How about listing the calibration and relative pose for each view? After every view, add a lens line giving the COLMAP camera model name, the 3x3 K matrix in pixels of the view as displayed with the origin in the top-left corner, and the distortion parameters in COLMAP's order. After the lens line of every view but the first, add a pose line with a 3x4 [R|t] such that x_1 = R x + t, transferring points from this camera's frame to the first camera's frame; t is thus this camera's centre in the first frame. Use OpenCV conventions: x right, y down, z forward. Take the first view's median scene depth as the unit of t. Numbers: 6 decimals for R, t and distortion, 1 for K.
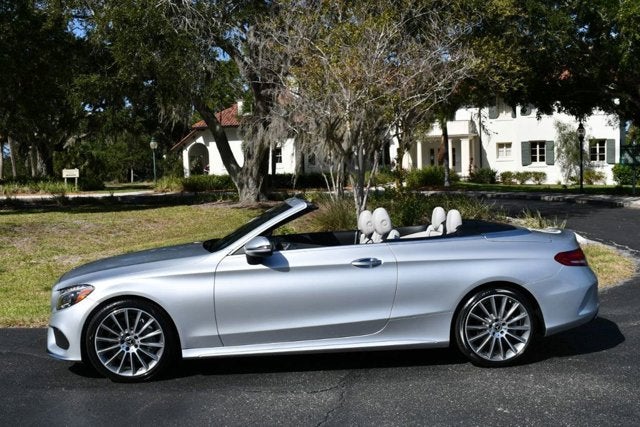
lens RADIAL K [[809.8, 0, 320.7], [0, 809.8, 212.9], [0, 0, 1]] dist [-0.063189, -0.037571]
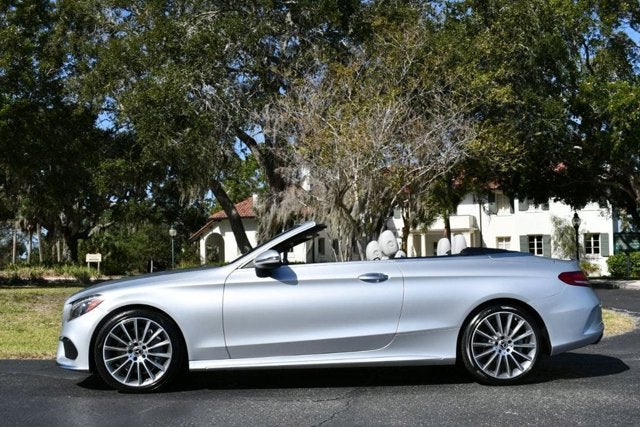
lens RADIAL K [[762.1, 0, 321.0], [0, 762.1, 212.0], [0, 0, 1]] dist [-0.078730, 0.005254]
pose [[0.999845, 0.012123, -0.012769, 0.001786], [-0.013745, 0.990654, -0.135704, 0.107037], [0.011005, 0.135859, 0.990667, 0.040066]]
